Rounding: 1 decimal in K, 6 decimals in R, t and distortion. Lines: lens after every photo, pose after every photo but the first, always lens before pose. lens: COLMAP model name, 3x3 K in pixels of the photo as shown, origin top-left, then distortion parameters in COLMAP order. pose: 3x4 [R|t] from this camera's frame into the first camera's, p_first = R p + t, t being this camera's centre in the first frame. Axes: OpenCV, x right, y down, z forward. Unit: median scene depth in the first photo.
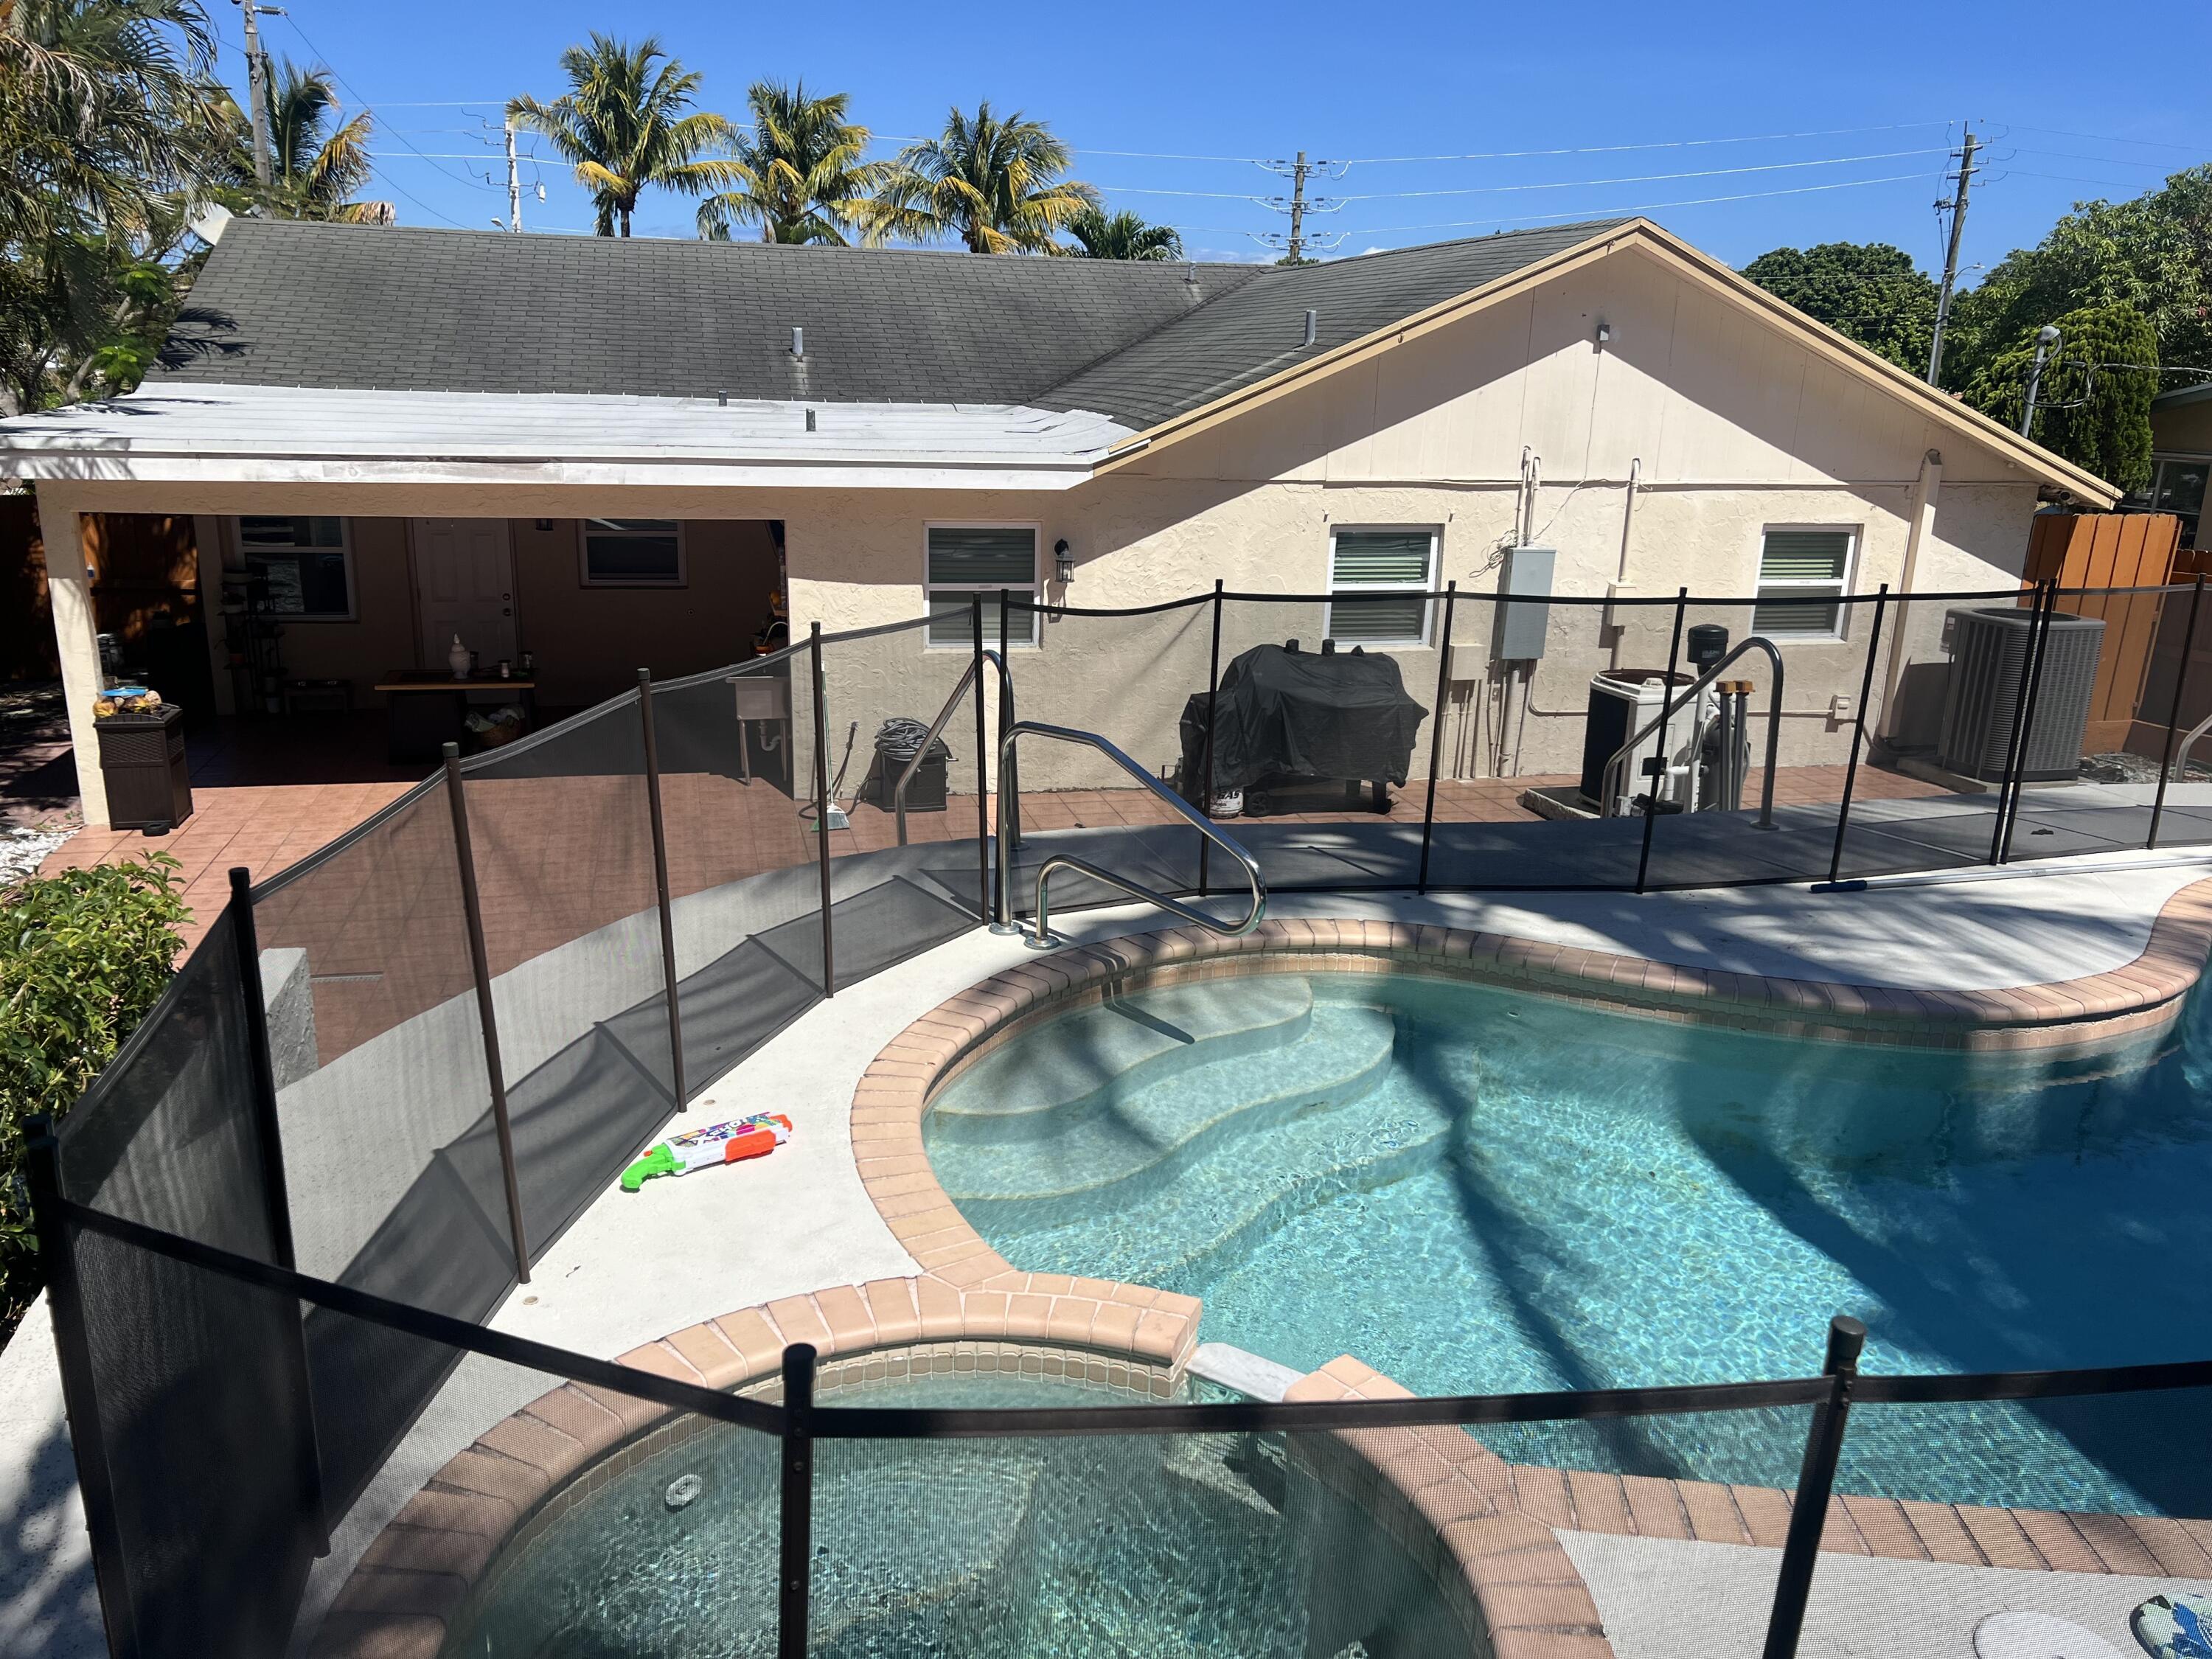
lens RADIAL K [[1656.8, 0, 1090.8], [0, 1656.8, 840.8], [0, 0, 1]] dist [0.066617, -0.080550]
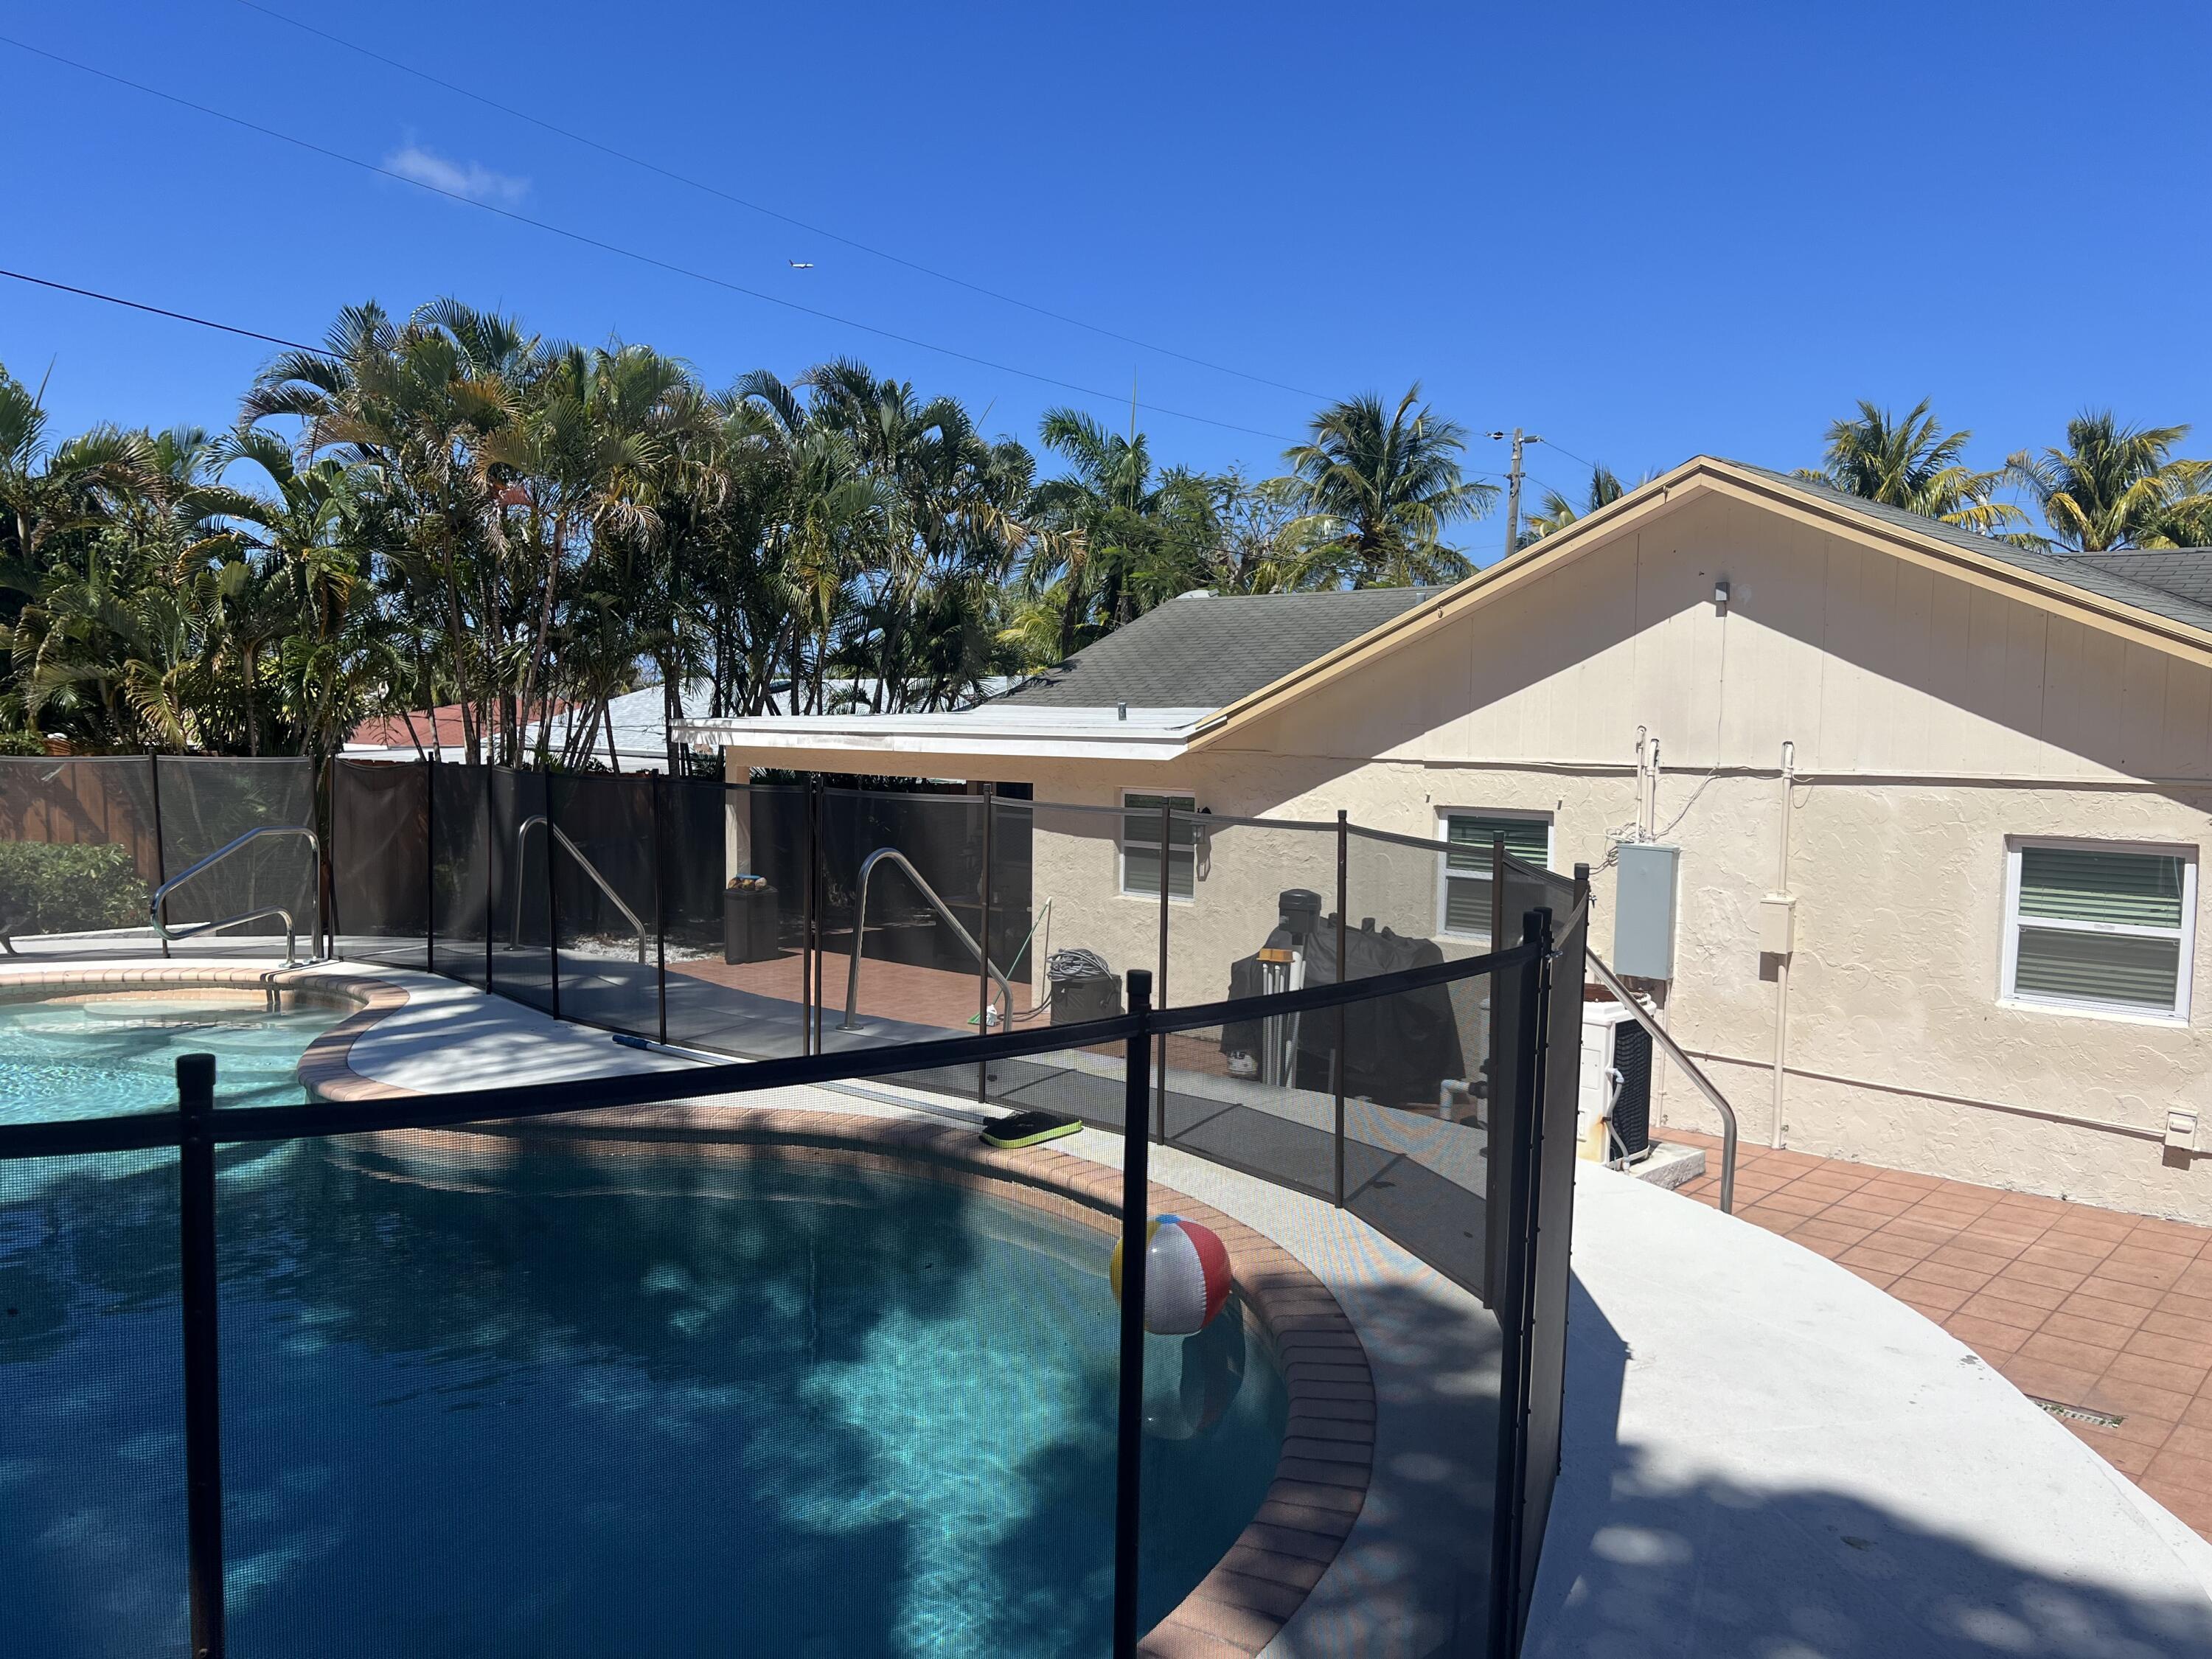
lens RADIAL K [[1656.8, 0, 1126.1], [0, 1656.8, 837.7], [0, 0, 1]] dist [0.066617, -0.080550]
pose [[0.559208, 0.041715, -0.827977, 0.880419], [-0.225923, 0.968601, -0.103786, -0.036750], [0.797650, 0.245096, 0.551074, 0.362915]]
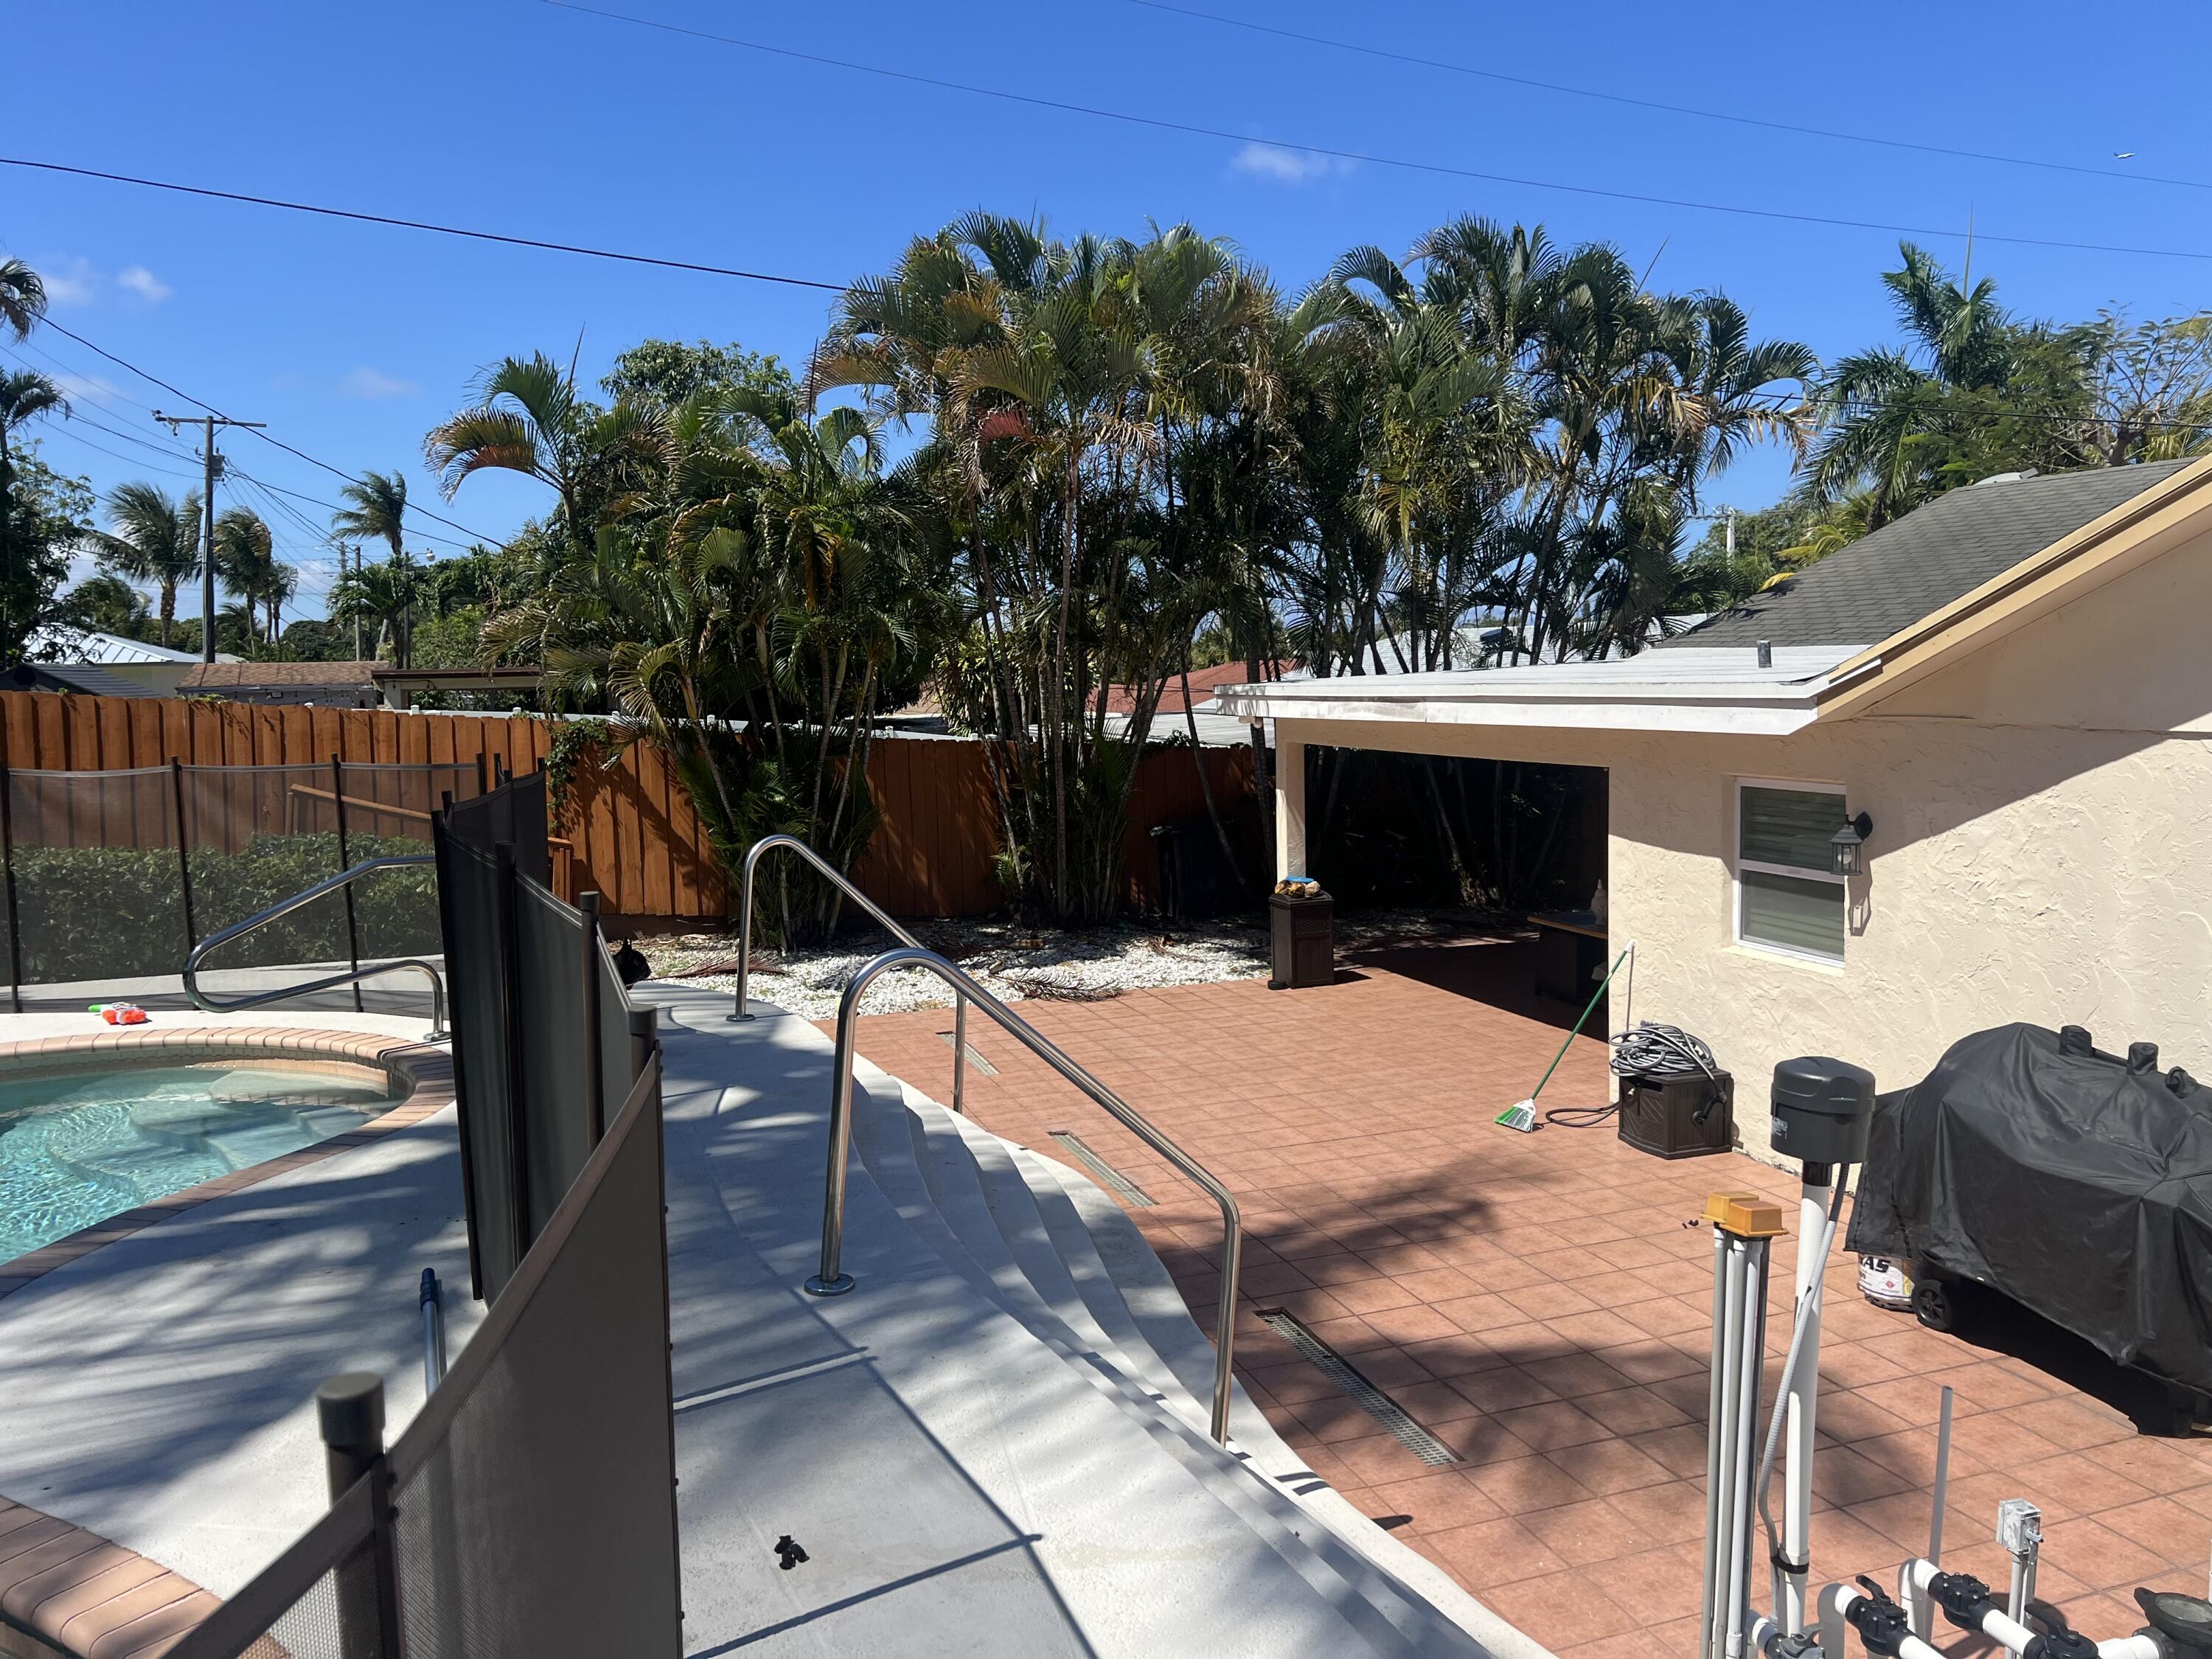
lens RADIAL K [[1656.8, 0, 1121.3], [0, 1656.8, 817.4], [0, 0, 1]] dist [0.066617, -0.080550]
pose [[0.095835, 0.059801, -0.993599, 0.624212], [-0.248952, 0.967910, 0.034243, -0.131799], [0.963763, 0.244077, 0.107648, 0.658005]]
